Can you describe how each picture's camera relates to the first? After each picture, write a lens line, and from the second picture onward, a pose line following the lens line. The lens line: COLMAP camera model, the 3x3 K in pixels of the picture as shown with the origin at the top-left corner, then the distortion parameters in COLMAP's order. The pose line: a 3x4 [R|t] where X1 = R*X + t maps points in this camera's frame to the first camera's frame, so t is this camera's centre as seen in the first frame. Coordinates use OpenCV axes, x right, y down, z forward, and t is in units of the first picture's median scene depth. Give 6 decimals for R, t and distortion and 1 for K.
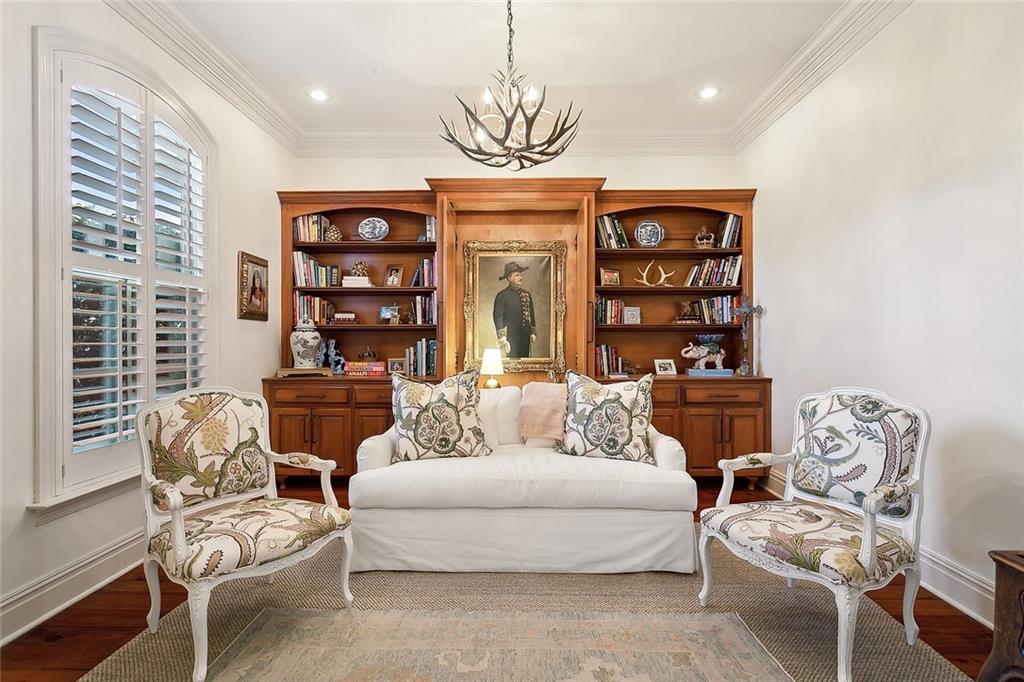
lens RADIAL K [[497.2, 0, 510.5], [0, 497.2, 341.4], [0, 0, 1]] dist [0.001718, 0.002223]
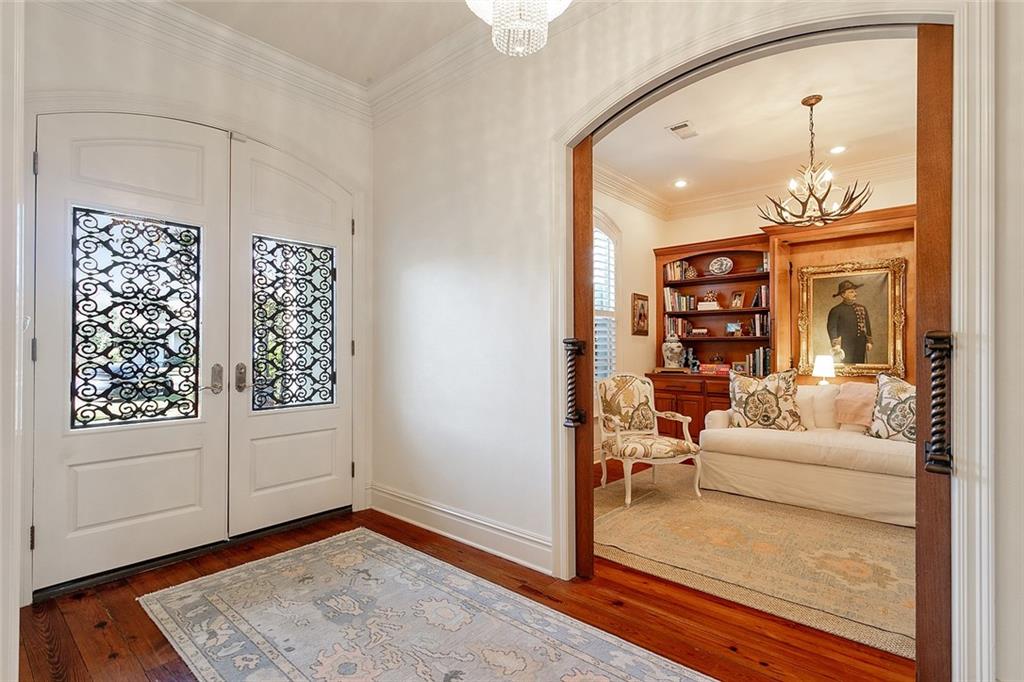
lens RADIAL K [[497.2, 0, 510.4], [0, 497.2, 344.3], [0, 0, 1]] dist [0.001718, 0.002223]
pose [[0.765944, -0.006209, -0.642877, 0.173285], [-0.001326, 0.999936, -0.011237, 0.002530], [0.642905, 0.009459, 0.765887, -0.451887]]
